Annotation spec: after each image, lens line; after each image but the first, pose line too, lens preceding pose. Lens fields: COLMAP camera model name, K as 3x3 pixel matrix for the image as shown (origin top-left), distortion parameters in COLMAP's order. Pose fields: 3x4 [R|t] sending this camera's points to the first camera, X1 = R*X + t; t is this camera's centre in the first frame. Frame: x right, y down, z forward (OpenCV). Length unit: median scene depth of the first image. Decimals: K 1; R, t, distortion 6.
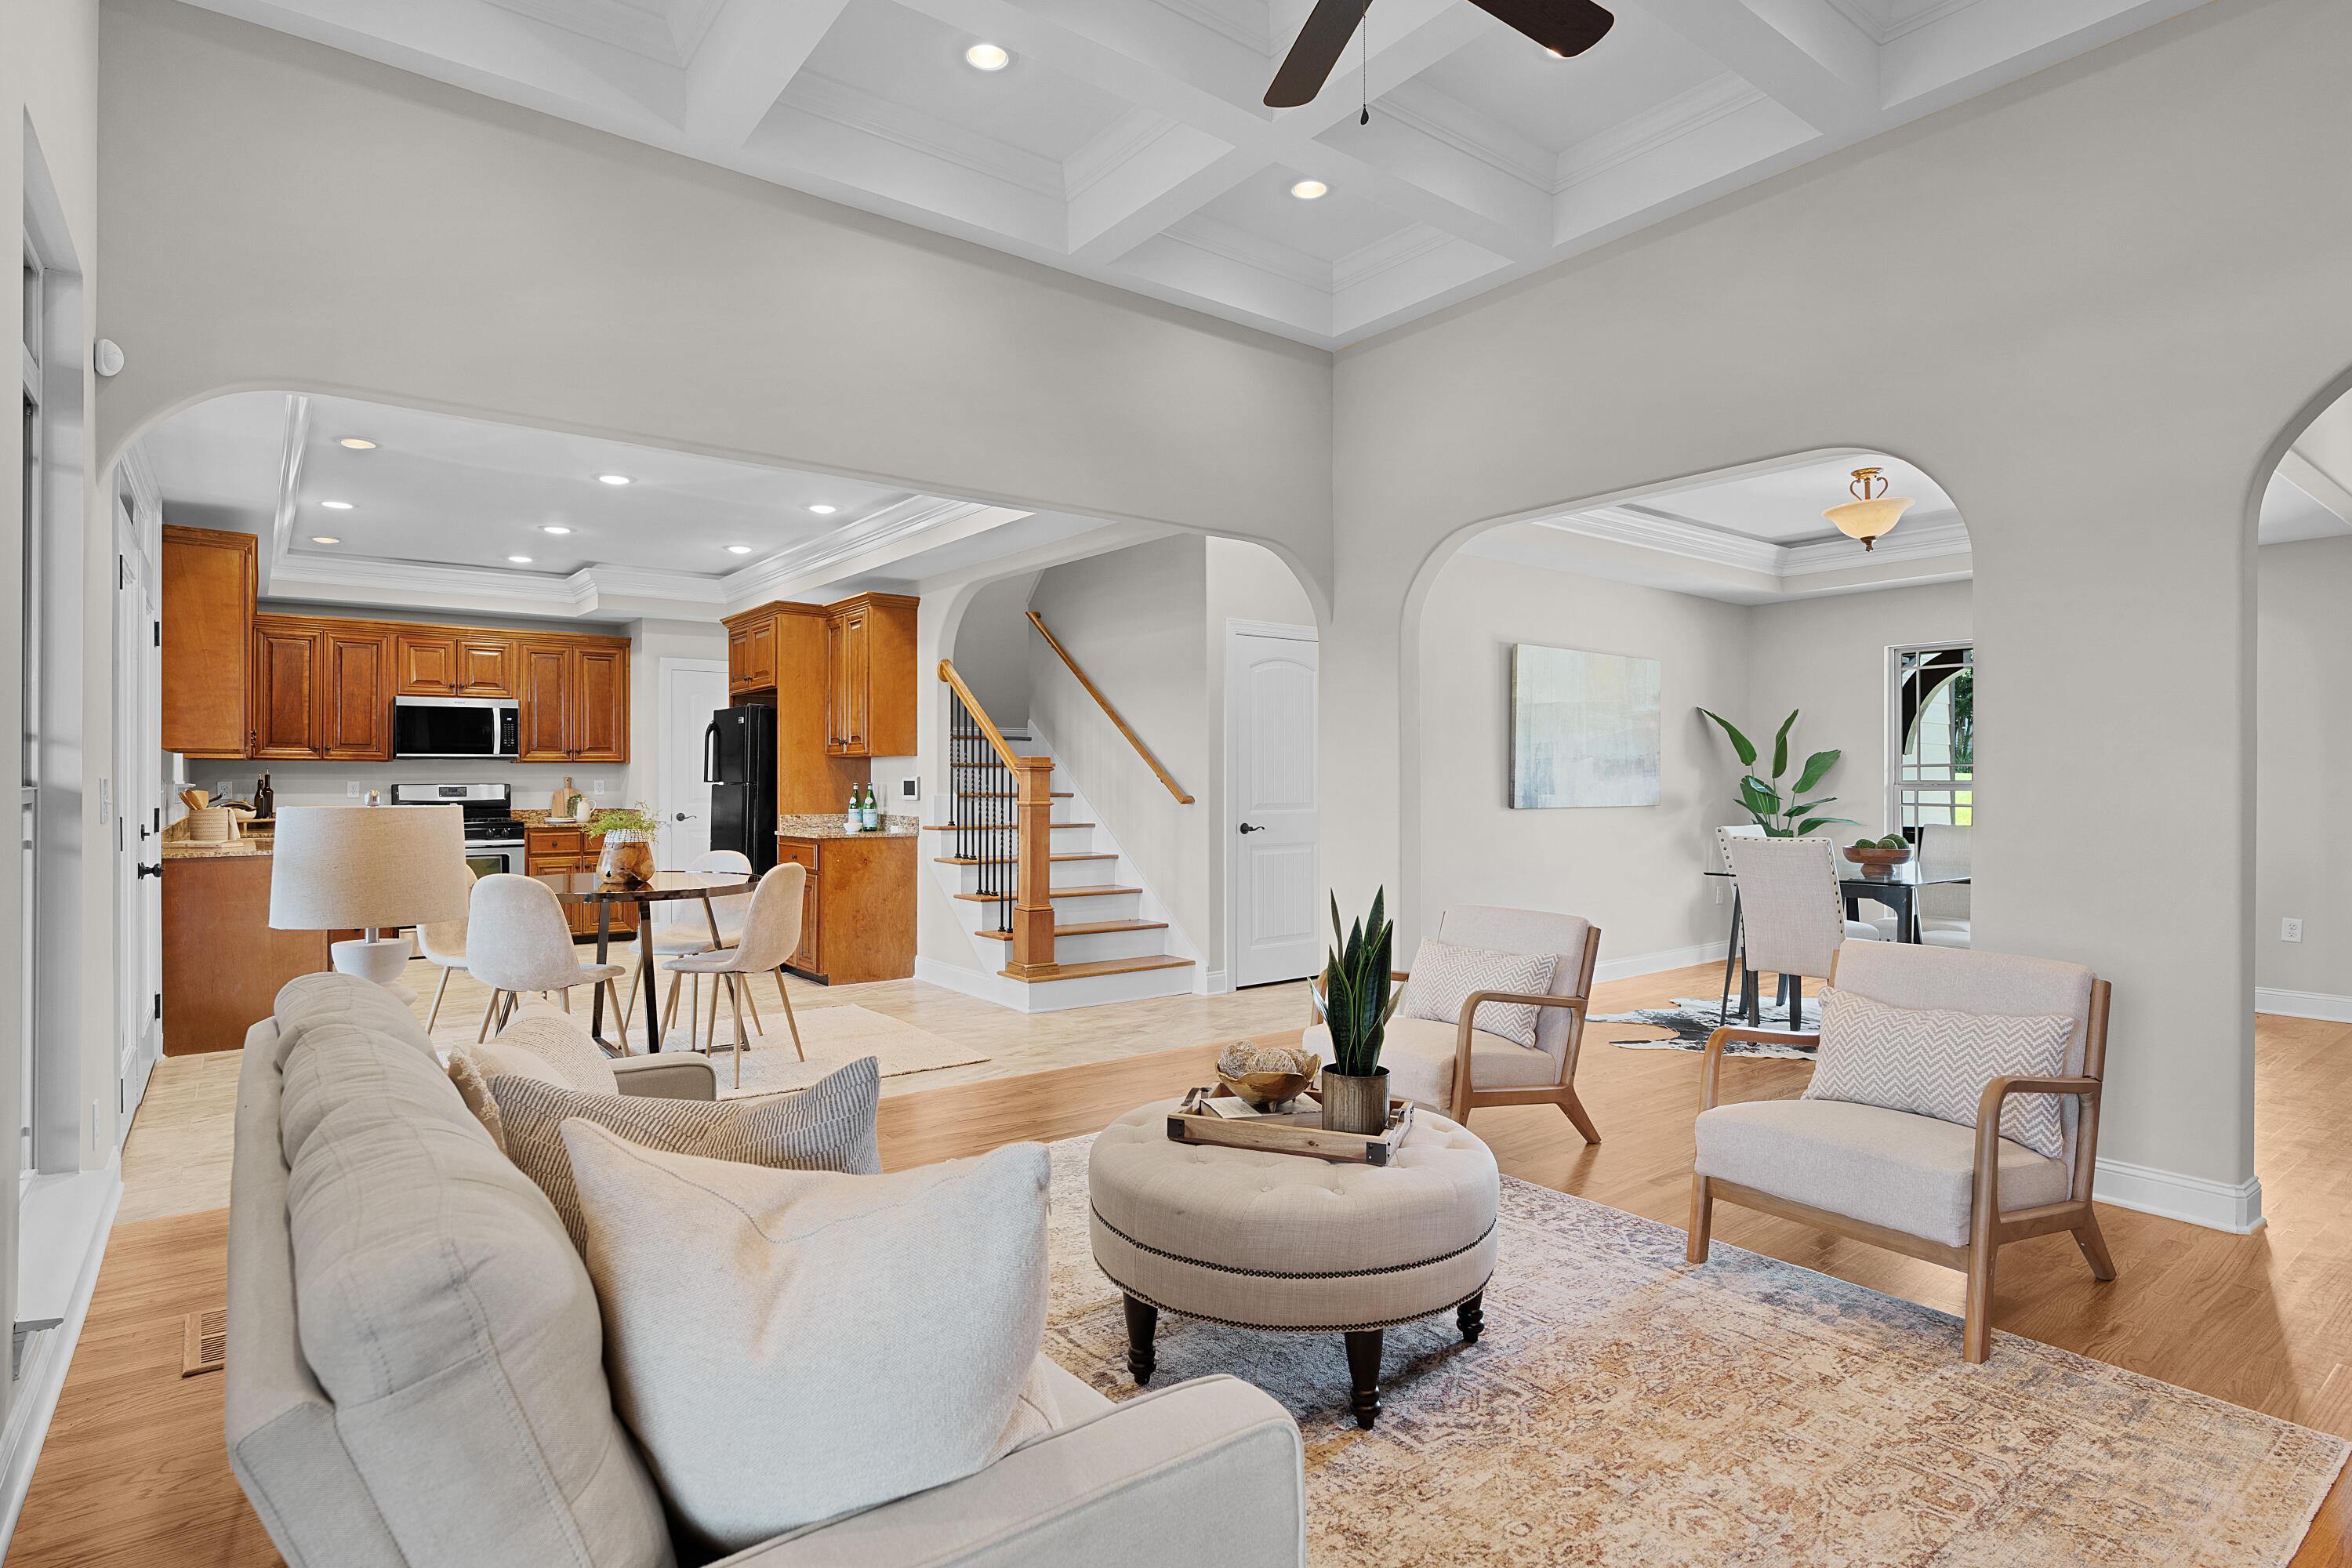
lens RADIAL K [[1212.9, 0, 1161.3], [0, 1212.9, 779.2], [0, 0, 1]] dist [-0.005465, -0.000252]
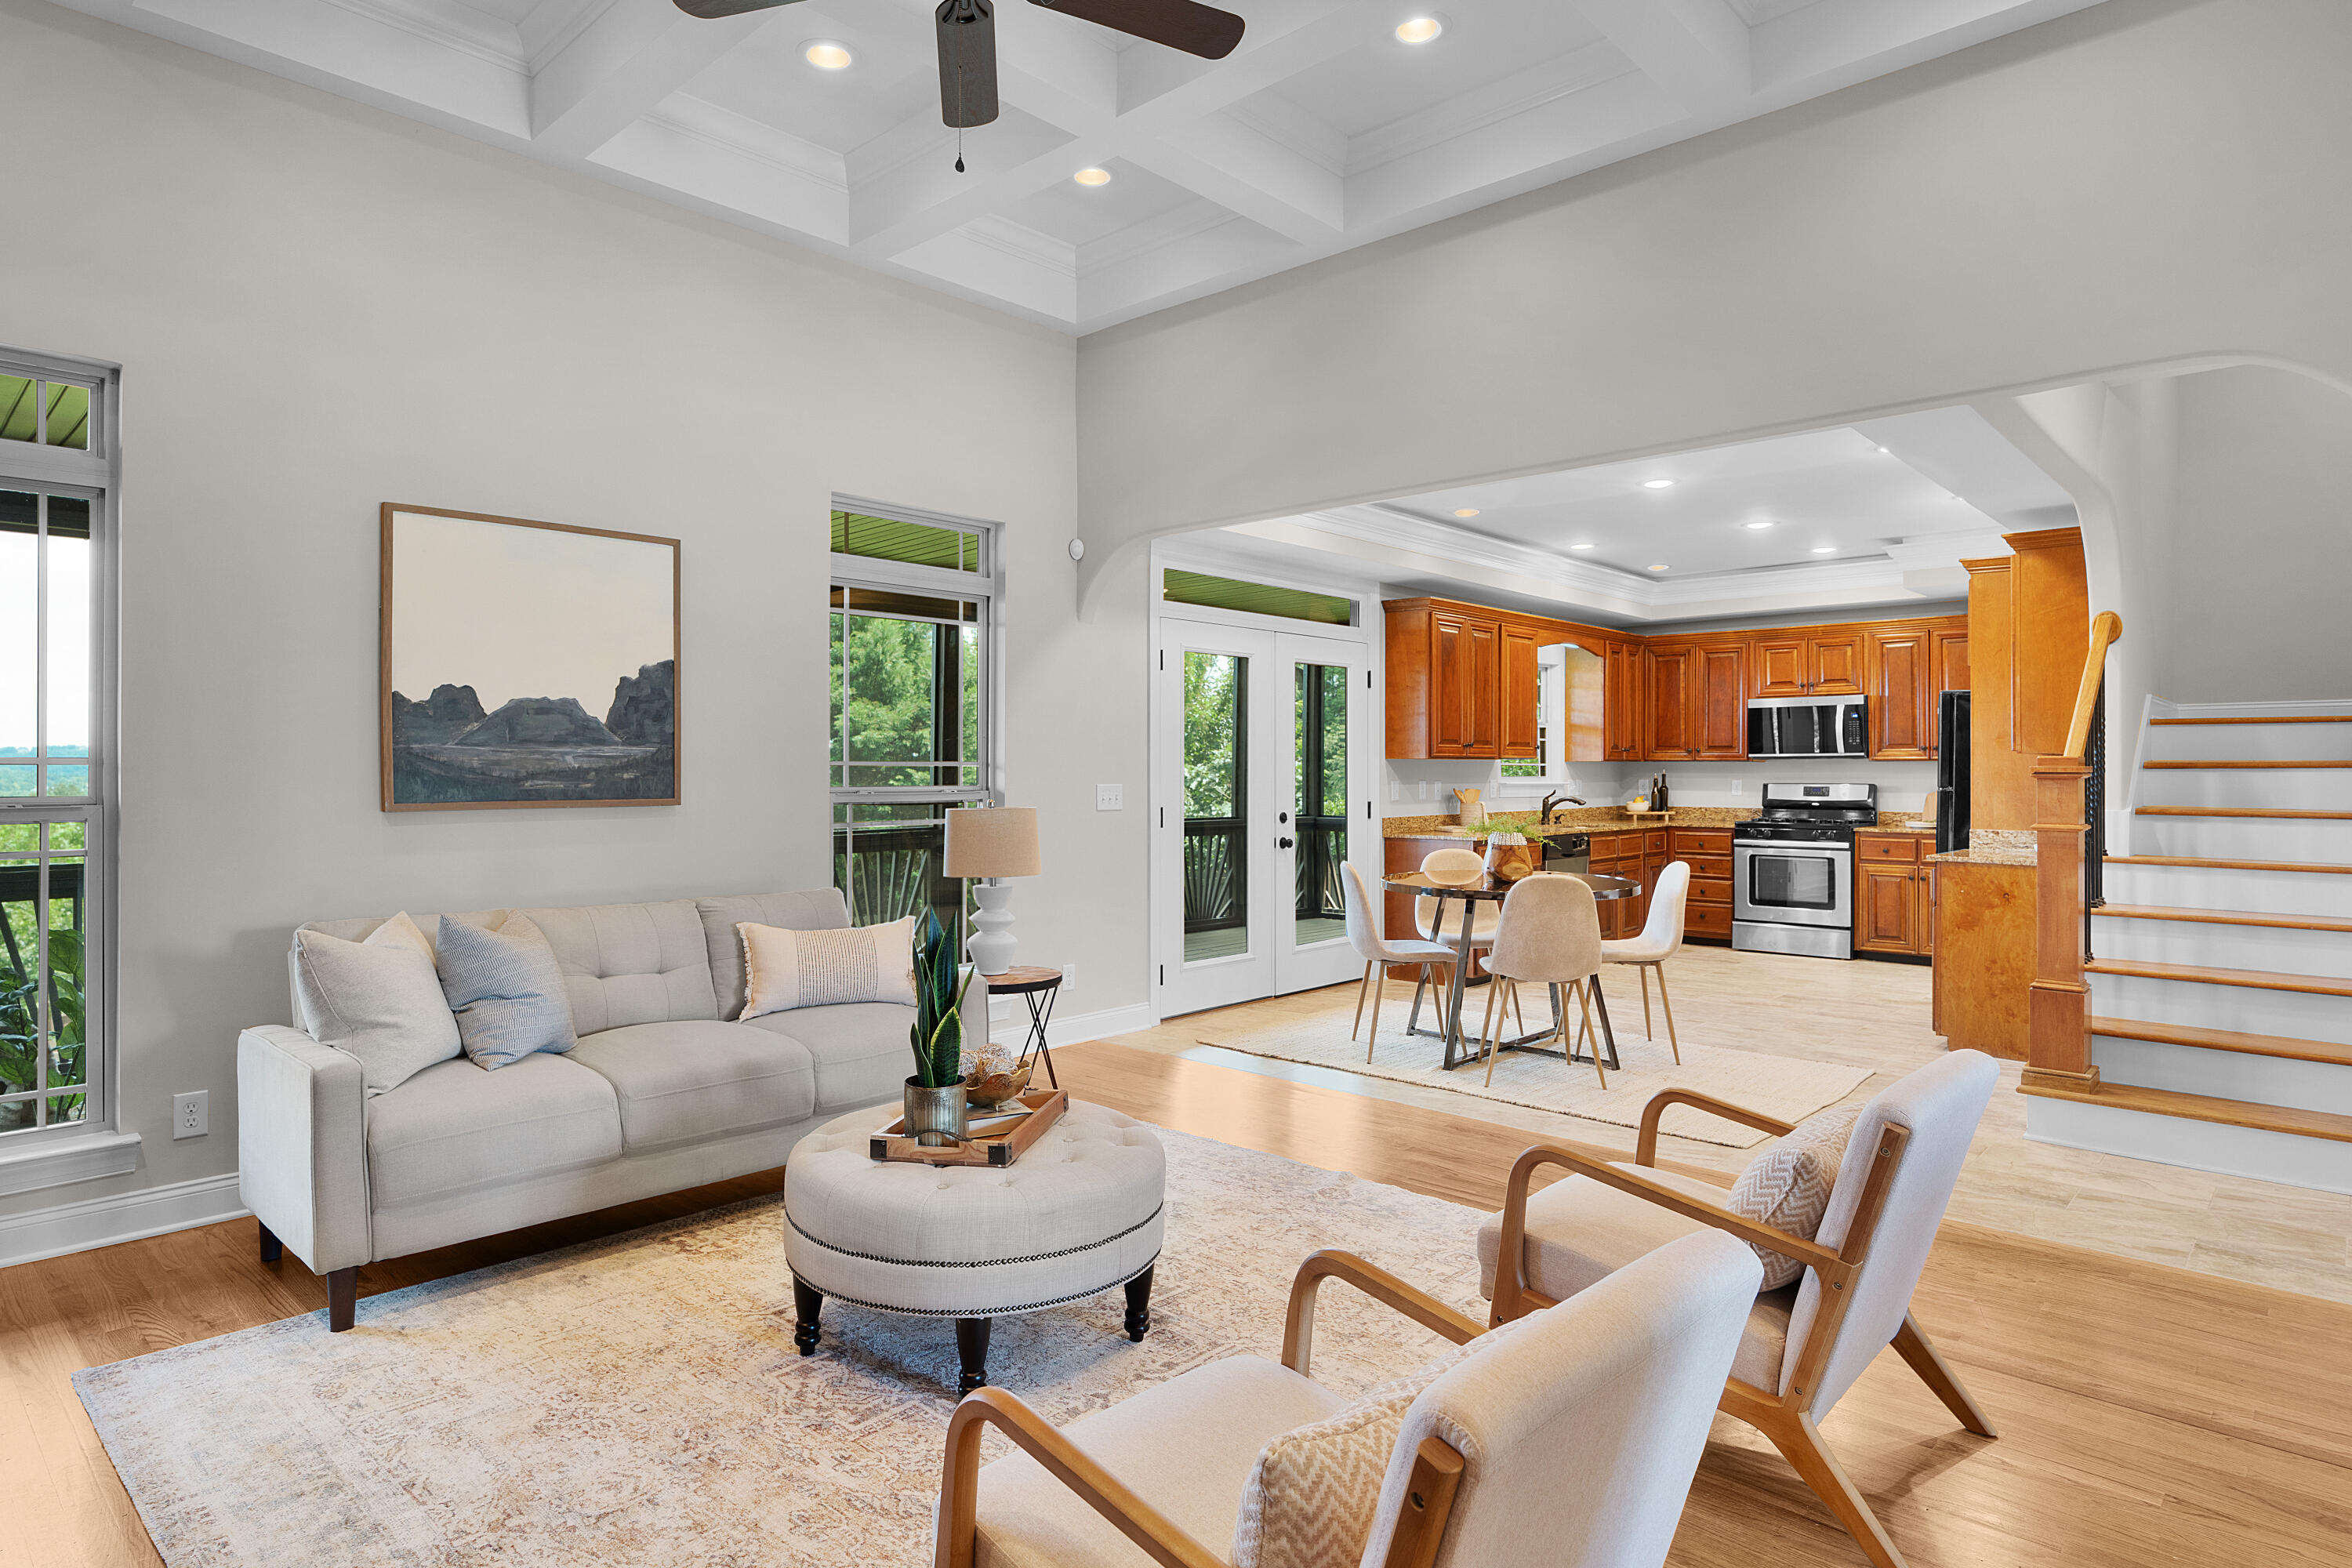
lens RADIAL K [[1305.3, 0, 1144.9], [0, 1305.3, 763.6], [0, 0, 1]] dist [-0.005846, -0.000363]
pose [[0.157963, -0.002906, -0.987441, 0.436202], [0.001067, 0.999996, -0.002772, -0.011284], [0.987444, -0.000616, 0.157965, 0.331693]]
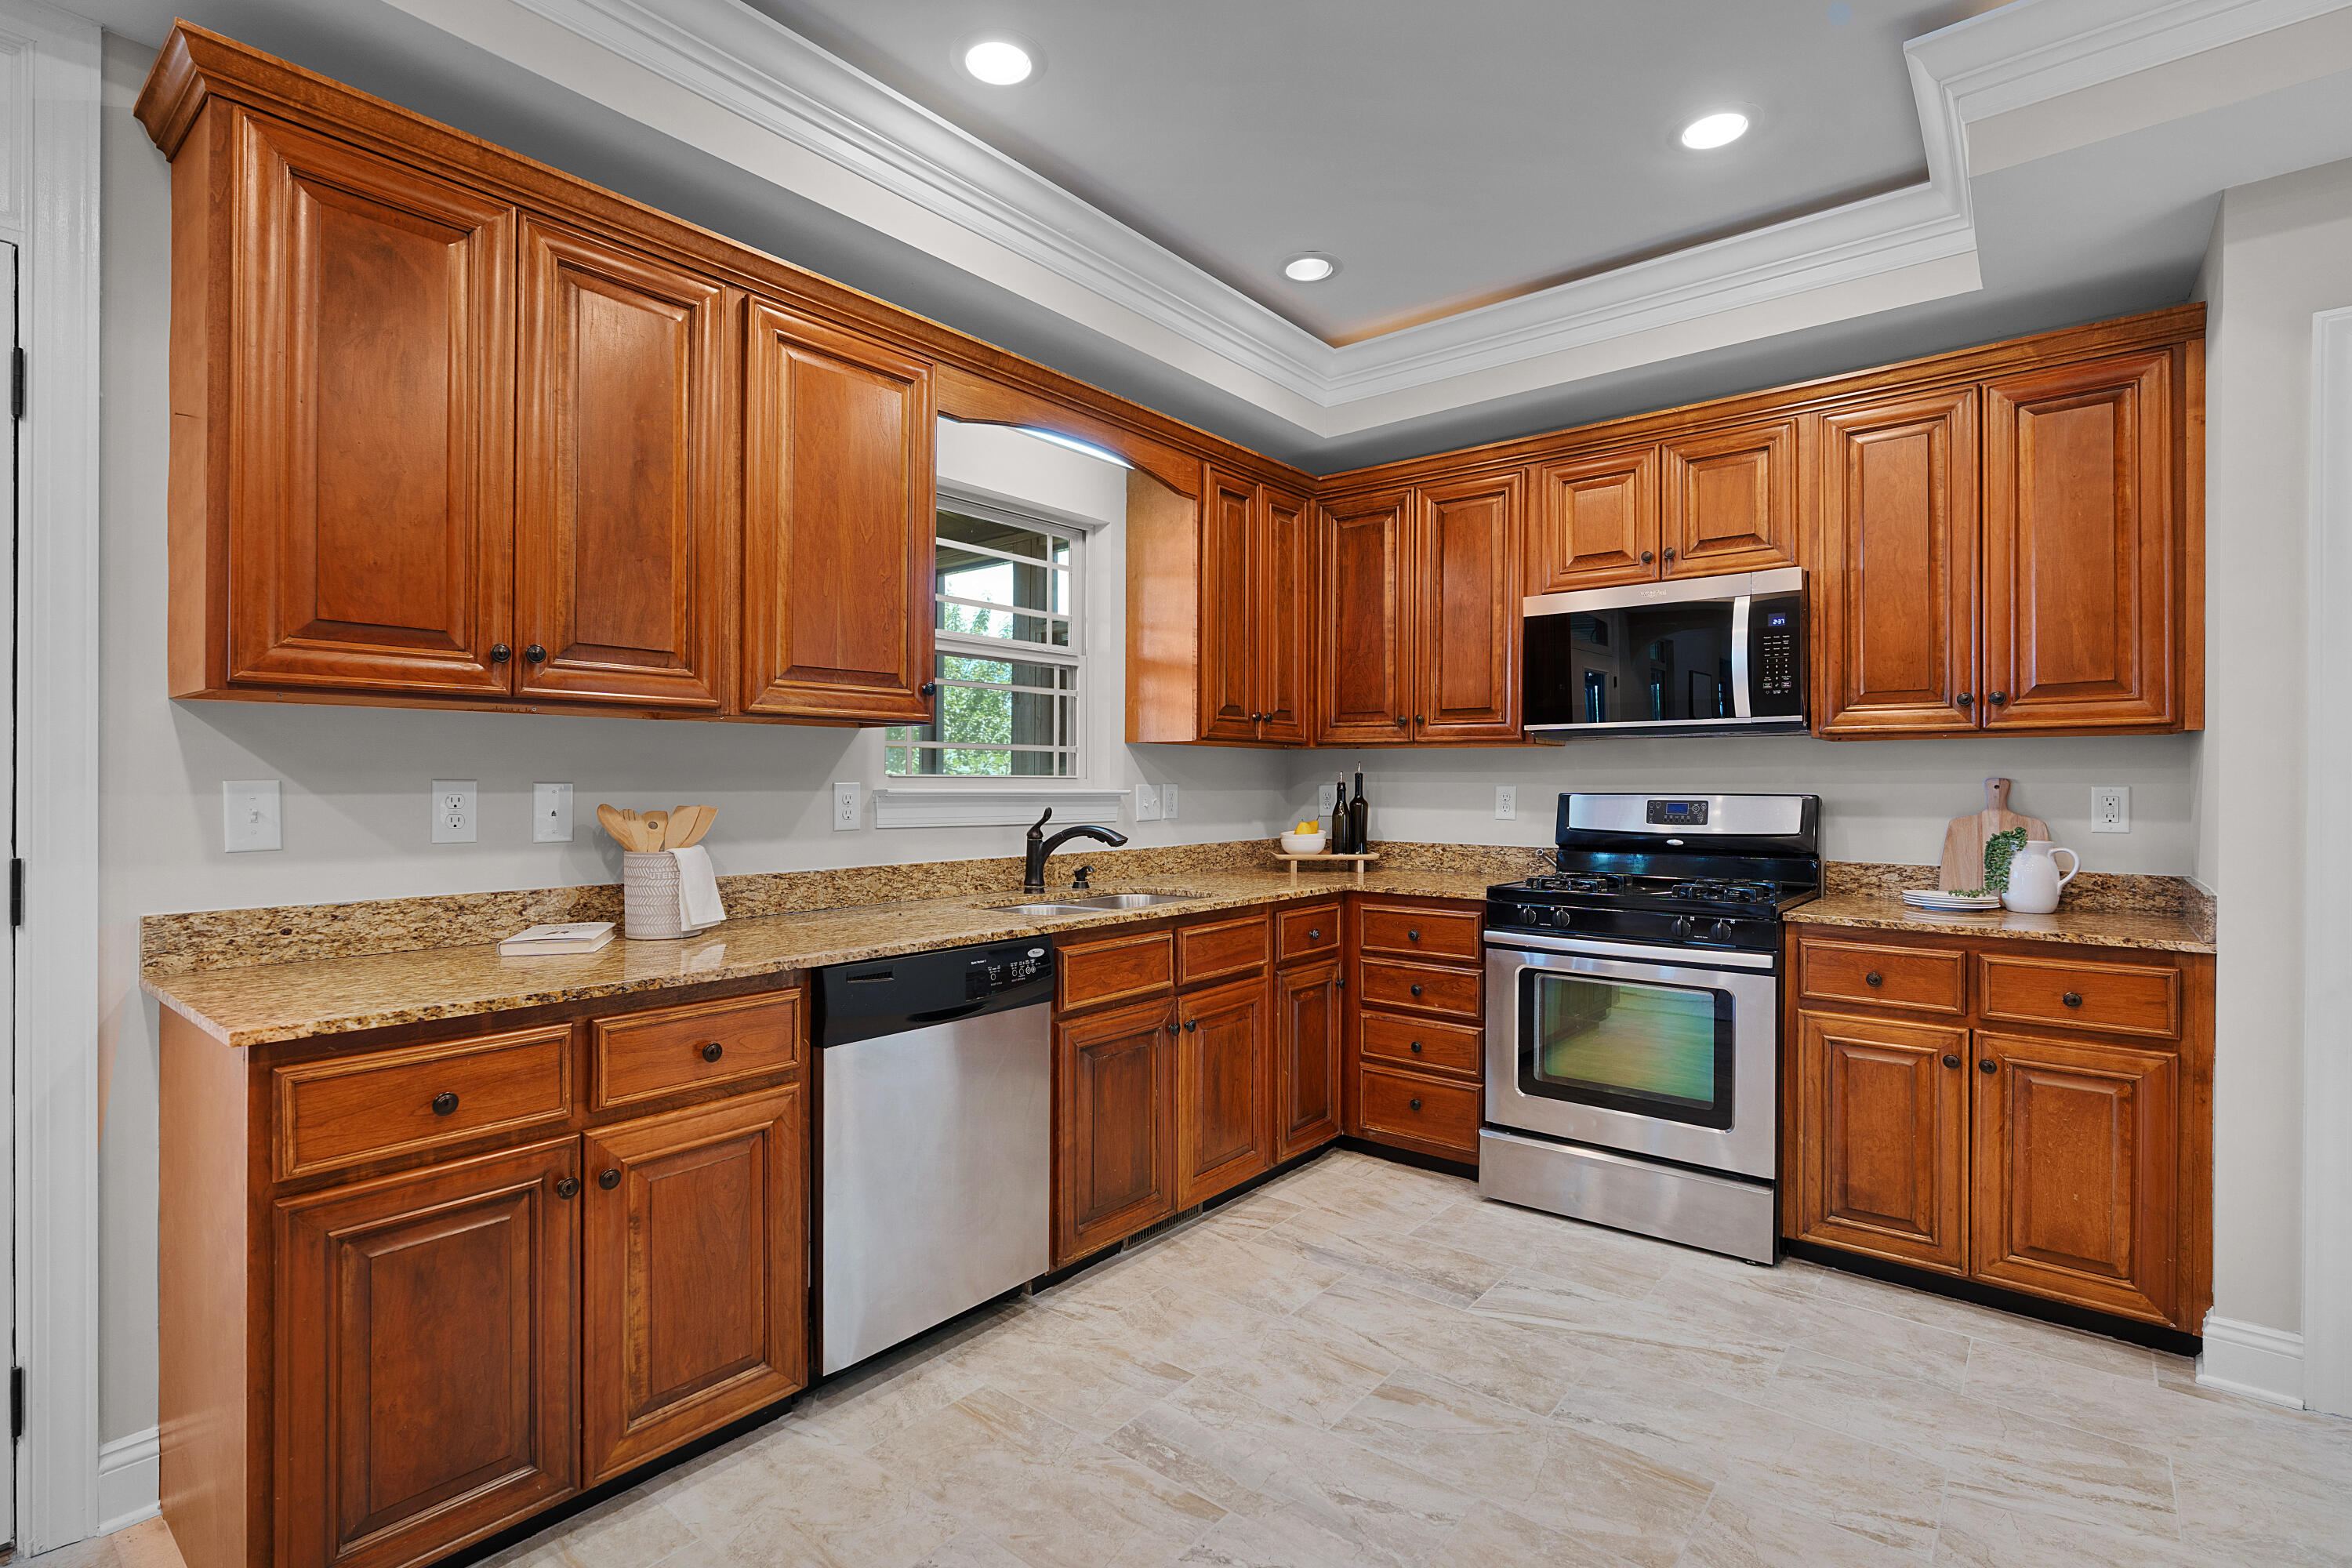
lens RADIAL K [[1105.6, 0, 1158.4], [0, 1105.6, 780.8], [0, 0, 1]] dist [-0.010398, 0.006883]
pose [[0.226717, 0.000814, -0.973960, -0.286730], [-0.001914, 0.999998, 0.000390, -0.000352], [0.973959, 0.001776, 0.226718, 0.843210]]
